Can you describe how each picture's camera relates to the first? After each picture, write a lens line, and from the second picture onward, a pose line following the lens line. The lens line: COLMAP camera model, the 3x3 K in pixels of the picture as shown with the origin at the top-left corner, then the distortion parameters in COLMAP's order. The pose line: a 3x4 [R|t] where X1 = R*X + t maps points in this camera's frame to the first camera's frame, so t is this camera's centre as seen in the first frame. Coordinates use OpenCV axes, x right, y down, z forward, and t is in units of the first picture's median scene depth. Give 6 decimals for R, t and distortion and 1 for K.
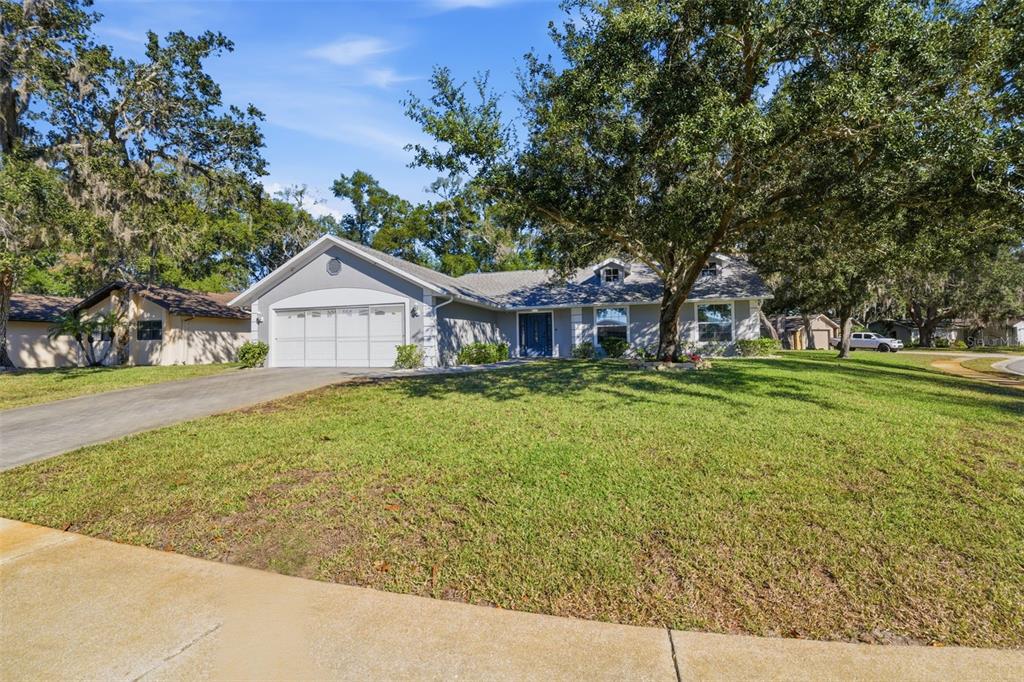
lens RADIAL K [[420.9, 0, 515.0], [0, 420.9, 343.3], [0, 0, 1]] dist [-0.030393, 0.000097]
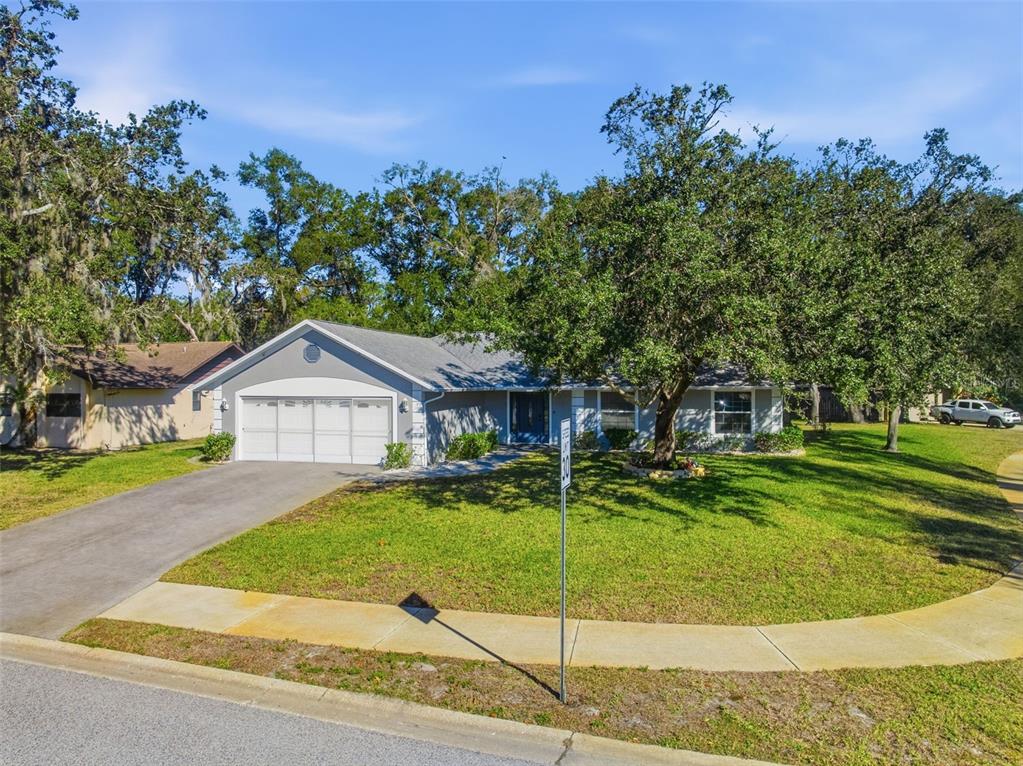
lens RADIAL K [[735.9, 0, 506.2], [0, 735.9, 384.8], [0, 0, 1]] dist [-0.044238, -0.005933]
pose [[0.999718, 0.013804, 0.019329, -0.035259], [-0.014215, 0.999672, 0.021281, -0.148554], [-0.019029, -0.021549, 0.999587, -0.596998]]
